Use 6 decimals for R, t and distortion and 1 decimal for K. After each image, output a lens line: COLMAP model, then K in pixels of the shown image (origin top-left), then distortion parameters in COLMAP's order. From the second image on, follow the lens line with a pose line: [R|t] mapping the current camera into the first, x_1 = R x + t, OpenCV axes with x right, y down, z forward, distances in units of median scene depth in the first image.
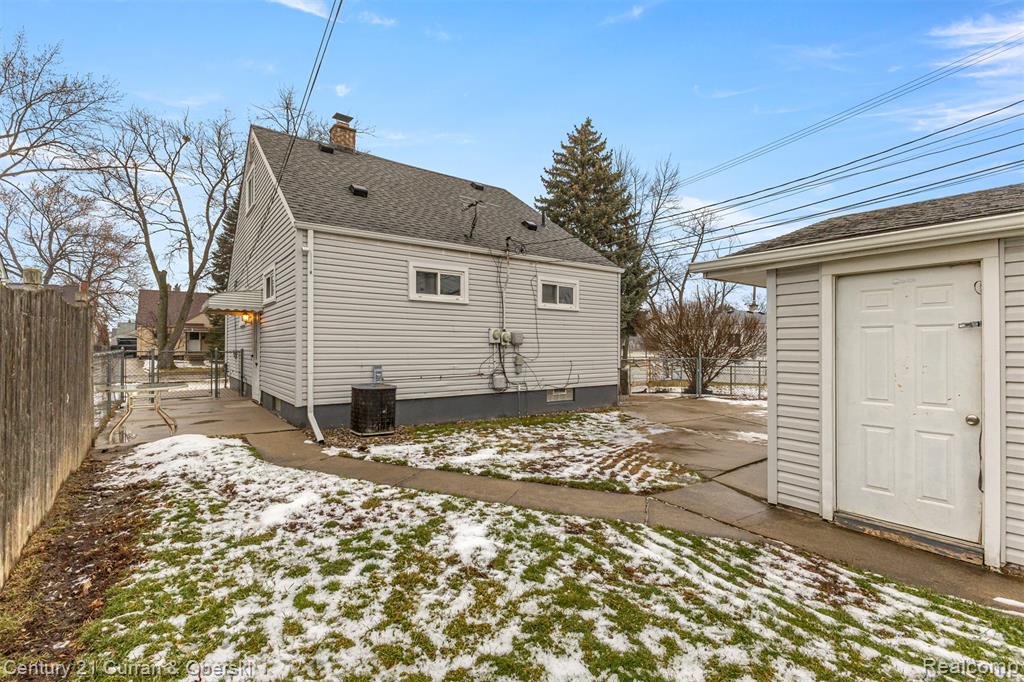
lens RADIAL K [[455.5, 0, 509.2], [0, 455.5, 341.9], [0, 0, 1]] dist [-0.004464, -0.000656]
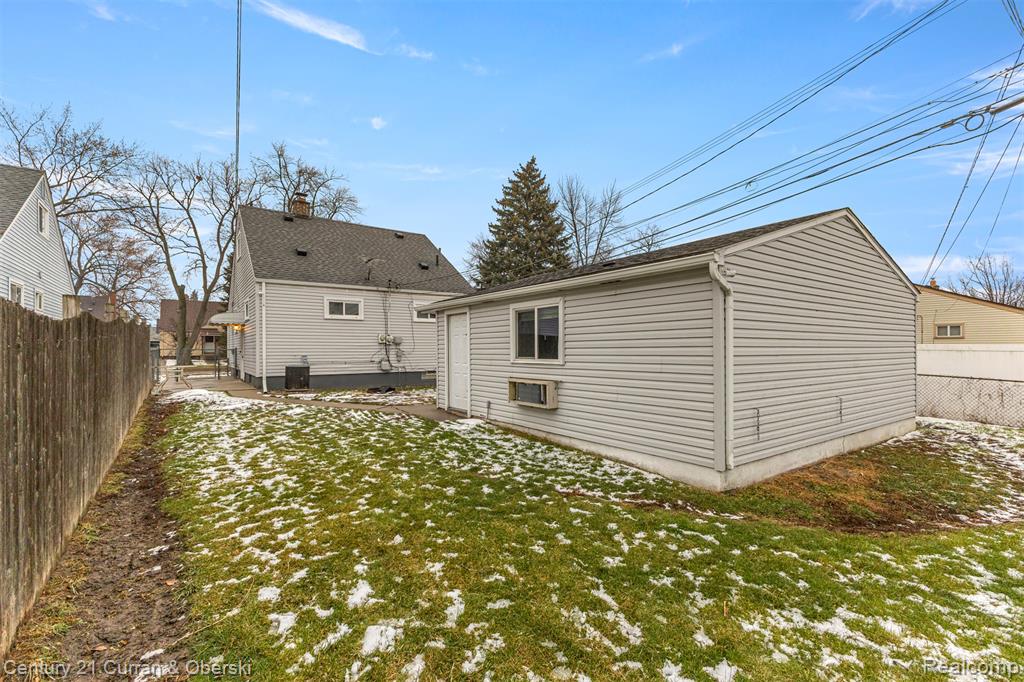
lens RADIAL K [[442.3, 0, 516.3], [0, 442.3, 345.1], [0, 0, 1]] dist [0.009846, 0.001234]
pose [[0.999966, -0.005594, -0.006129, 0.142046], [0.005625, 0.999971, 0.005080, 0.001638], [0.006100, -0.005114, 0.999968, -0.189887]]
